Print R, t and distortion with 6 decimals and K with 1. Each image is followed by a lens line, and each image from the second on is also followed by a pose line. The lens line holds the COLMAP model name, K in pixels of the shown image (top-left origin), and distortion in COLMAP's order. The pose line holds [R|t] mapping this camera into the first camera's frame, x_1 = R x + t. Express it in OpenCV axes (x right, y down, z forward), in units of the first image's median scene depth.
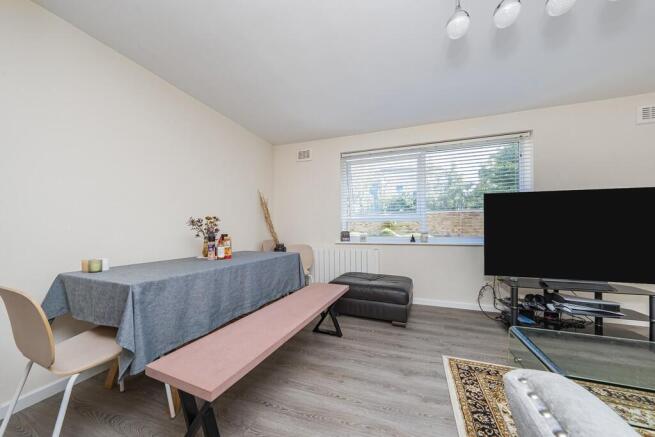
lens RADIAL K [[229.4, 0, 329.7], [0, 229.4, 230.1], [0, 0, 1]] dist [0.000178, 0.000010]
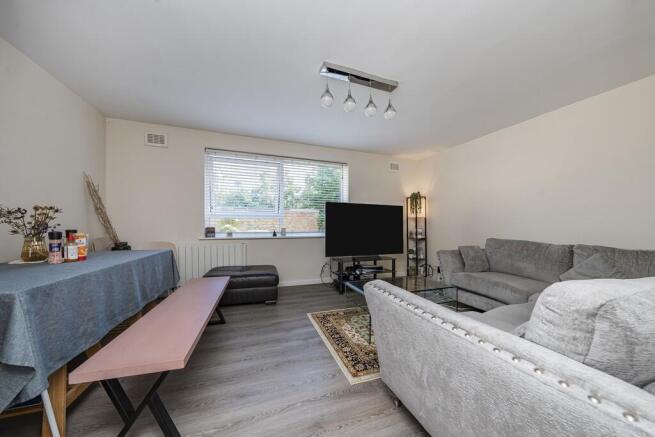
lens RADIAL K [[229.4, 0, 329.7], [0, 229.4, 230.1], [0, 0, 1]] dist [0.000178, 0.000010]
pose [[0.764284, -0.004011, 0.644867, -0.260445], [-0.006202, 0.999889, 0.013569, 0.002500], [-0.644850, -0.014370, 0.764174, -0.146737]]
